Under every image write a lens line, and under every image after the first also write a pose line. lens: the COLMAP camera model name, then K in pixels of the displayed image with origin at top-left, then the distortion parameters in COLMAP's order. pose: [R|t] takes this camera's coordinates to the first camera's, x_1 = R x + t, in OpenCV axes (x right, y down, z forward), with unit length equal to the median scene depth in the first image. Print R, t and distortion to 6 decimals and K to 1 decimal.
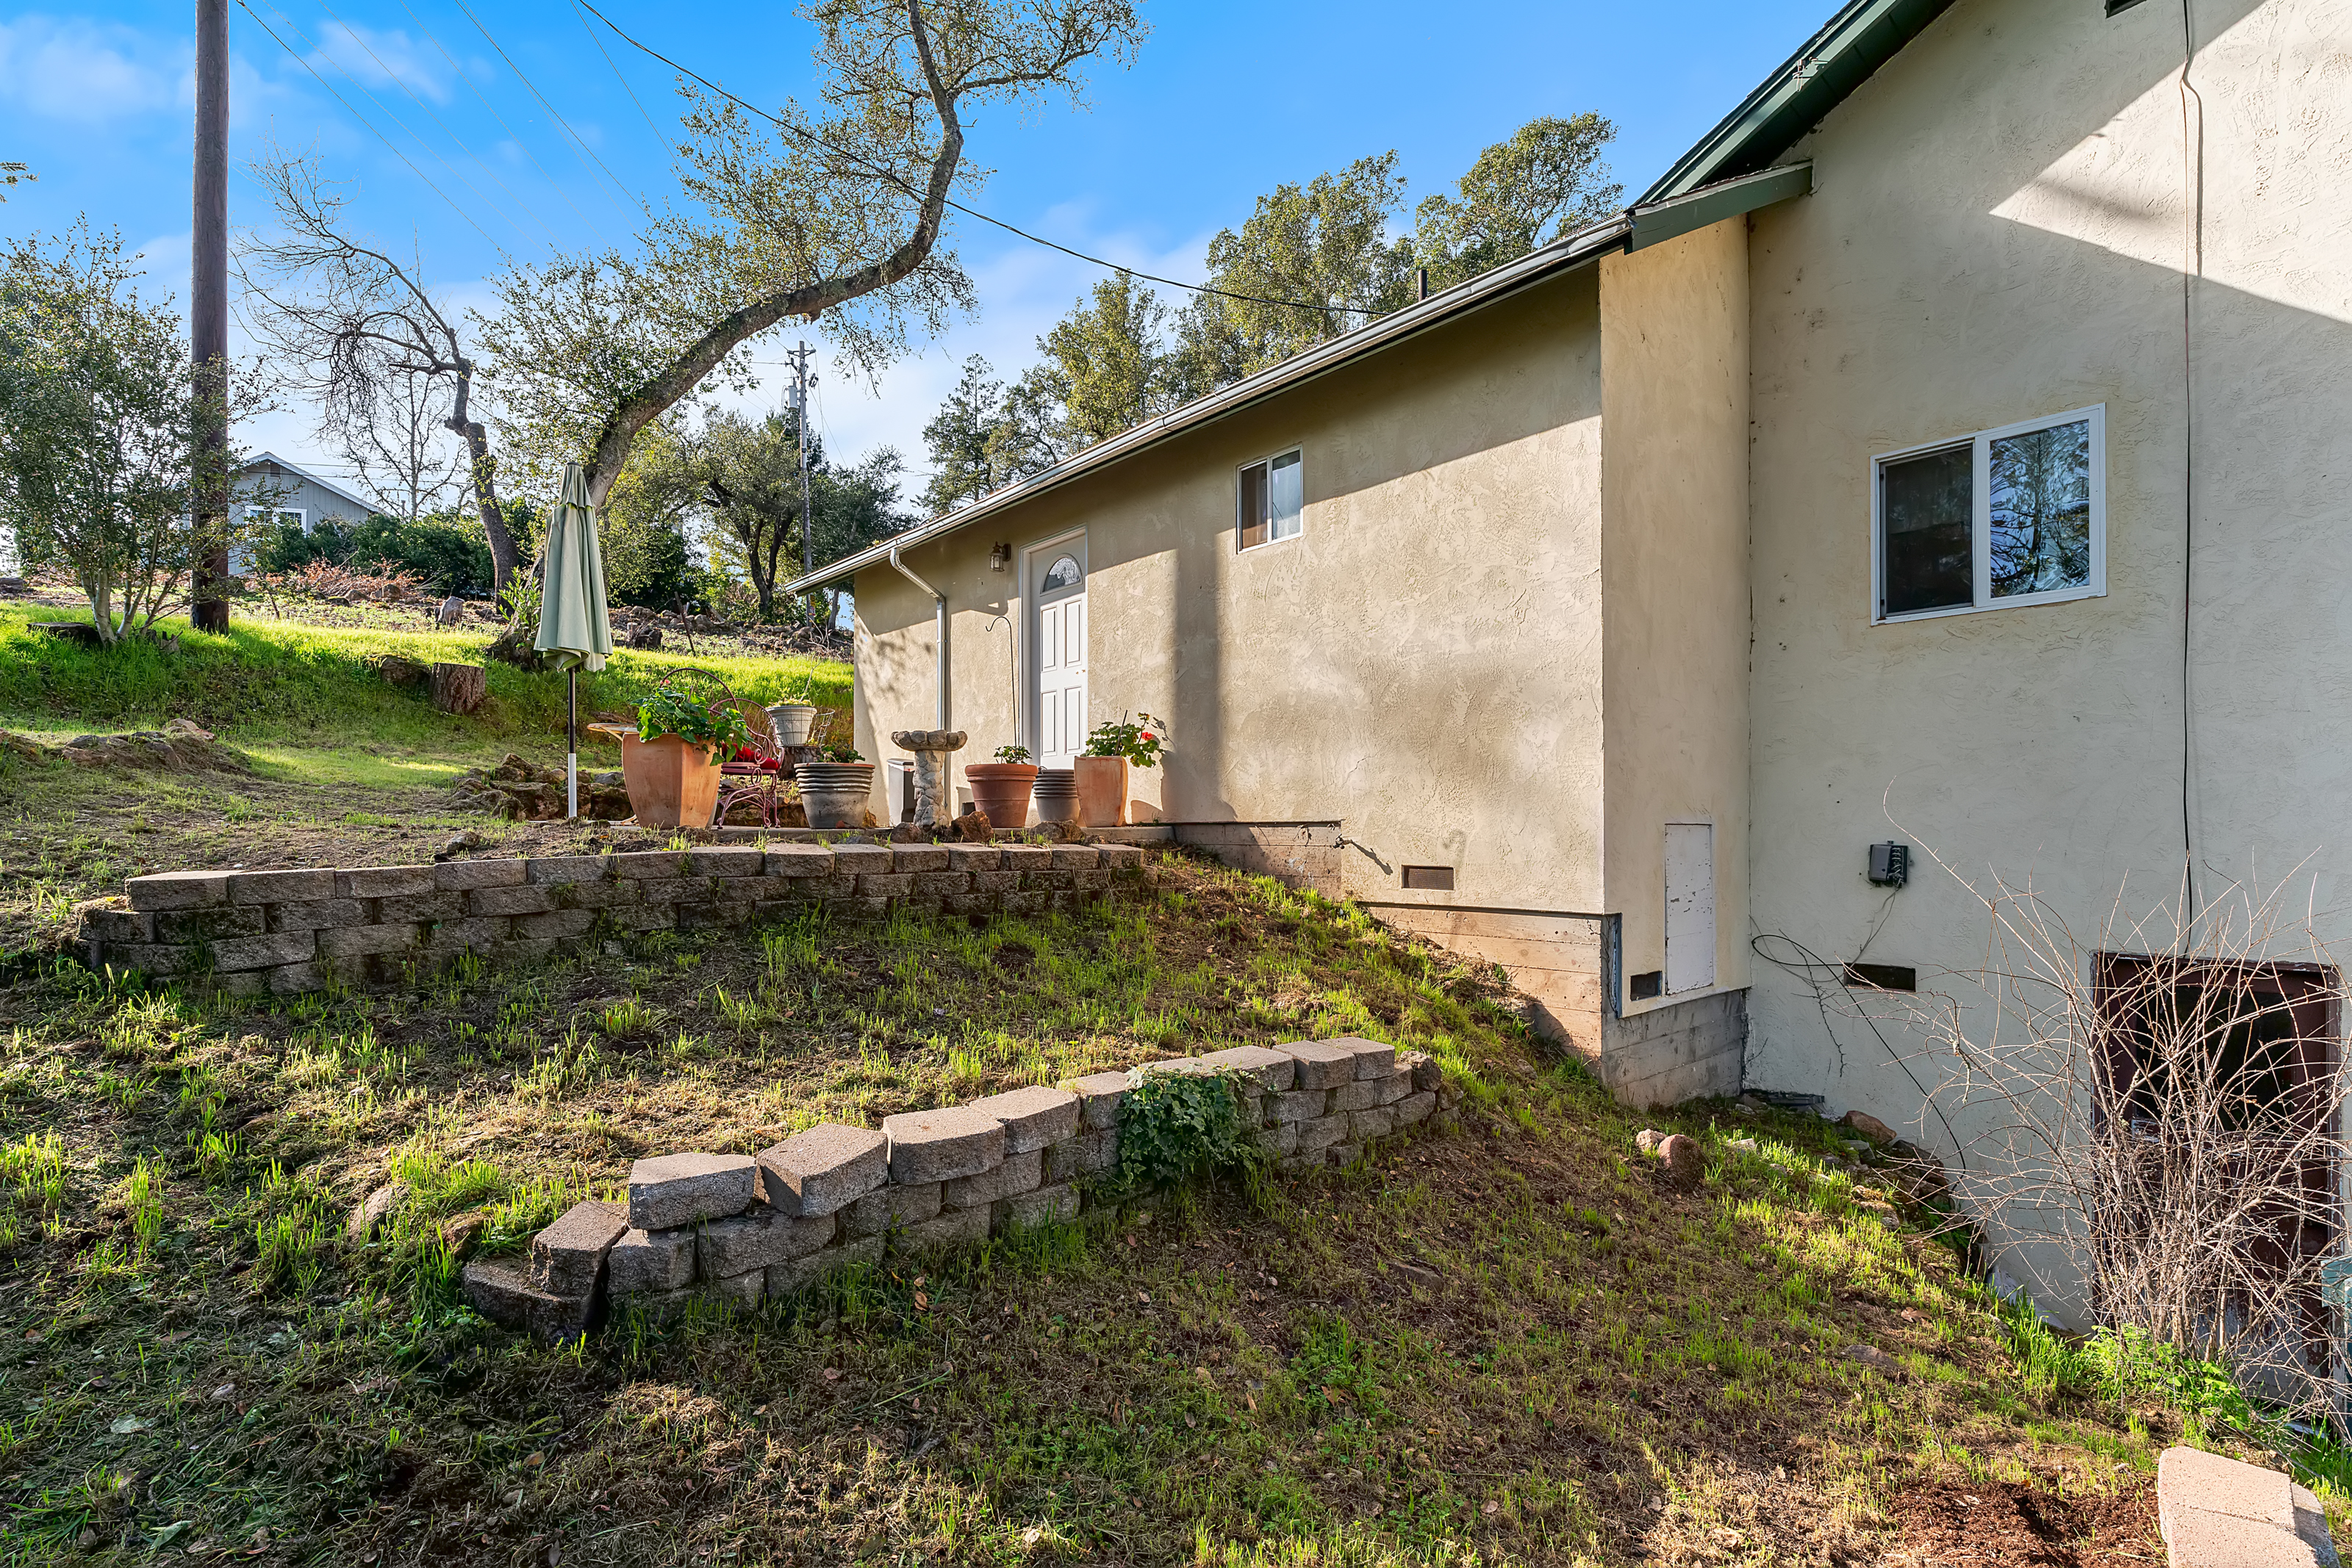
lens RADIAL K [[1066.3, 0, 1240.8], [0, 1066.3, 783.6], [0, 0, 1]] dist [-0.010229, 0.004530]
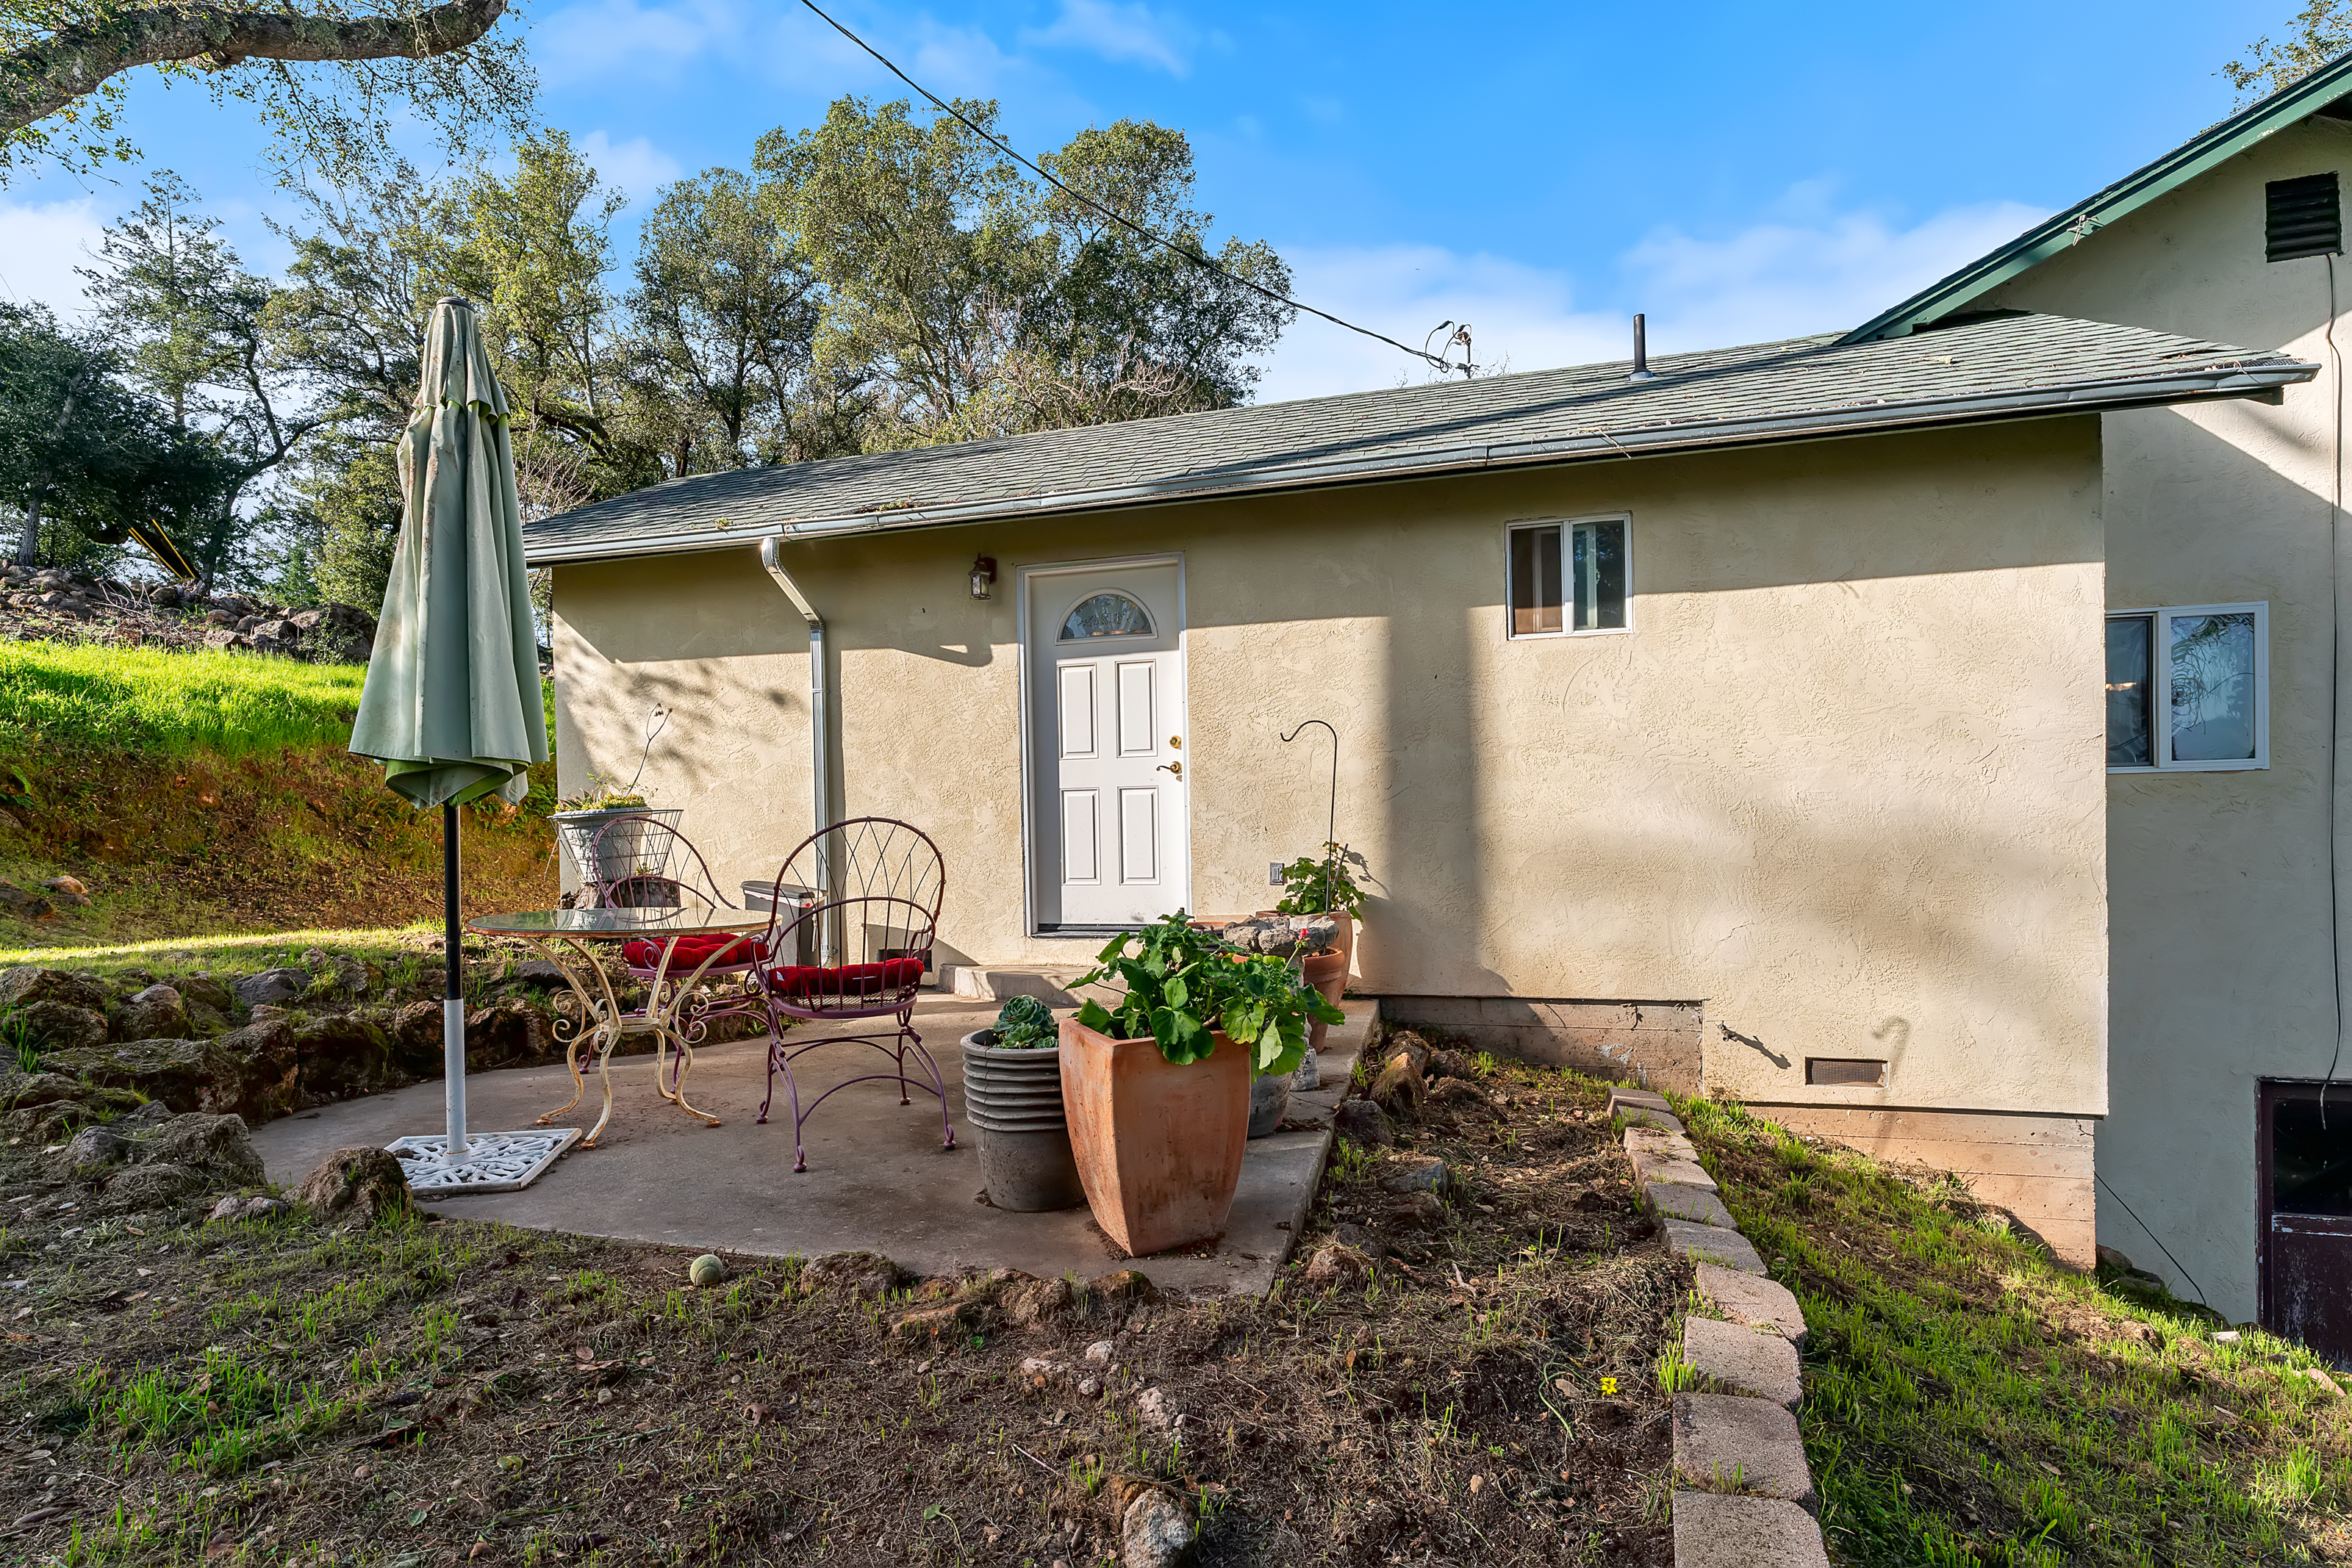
lens RADIAL K [[1066.3, 0, 1171.8], [0, 1066.3, 798.0], [0, 0, 1]] dist [-0.010229, 0.004530]
pose [[0.846995, -0.003186, 0.531591, -0.609423], [-0.009586, 0.999728, 0.021266, -0.119107], [-0.531514, -0.023108, 0.846734, 0.492179]]
